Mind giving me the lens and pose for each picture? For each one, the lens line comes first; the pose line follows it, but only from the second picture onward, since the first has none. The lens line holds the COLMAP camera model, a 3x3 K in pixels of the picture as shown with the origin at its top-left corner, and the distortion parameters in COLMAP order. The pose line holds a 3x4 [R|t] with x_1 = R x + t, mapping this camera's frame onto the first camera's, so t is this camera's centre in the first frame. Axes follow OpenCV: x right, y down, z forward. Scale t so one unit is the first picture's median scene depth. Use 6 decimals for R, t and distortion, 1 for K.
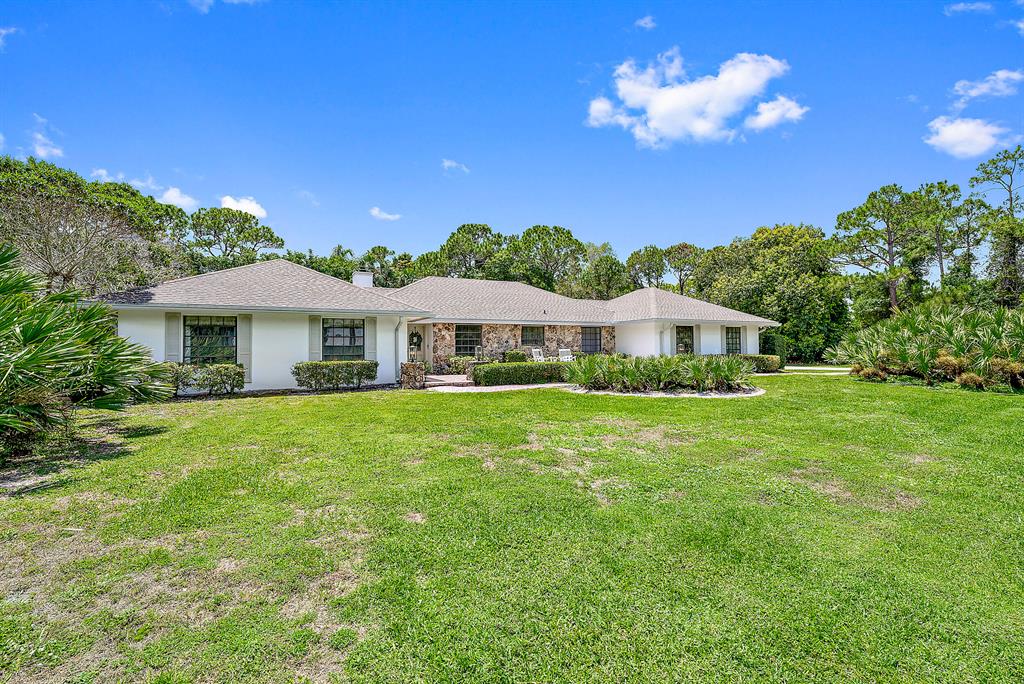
lens RADIAL K [[444.6, 0, 513.0], [0, 444.6, 340.3], [0, 0, 1]] dist [0.001062, 0.000033]
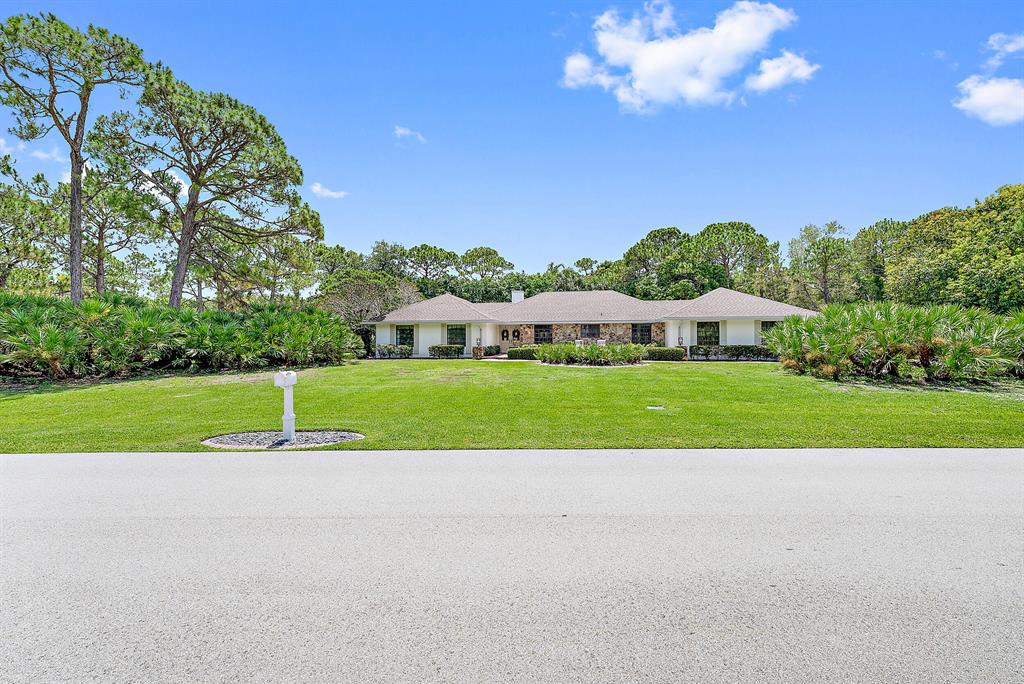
lens RADIAL K [[444.6, 0, 510.5], [0, 444.6, 340.5], [0, 0, 1]] dist [0.001062, 0.000033]
pose [[0.796087, 0.005486, -0.605157, 0.786677], [0.007254, 0.999801, 0.018606, -0.008494], [0.605138, -0.019202, 0.795889, -0.360922]]
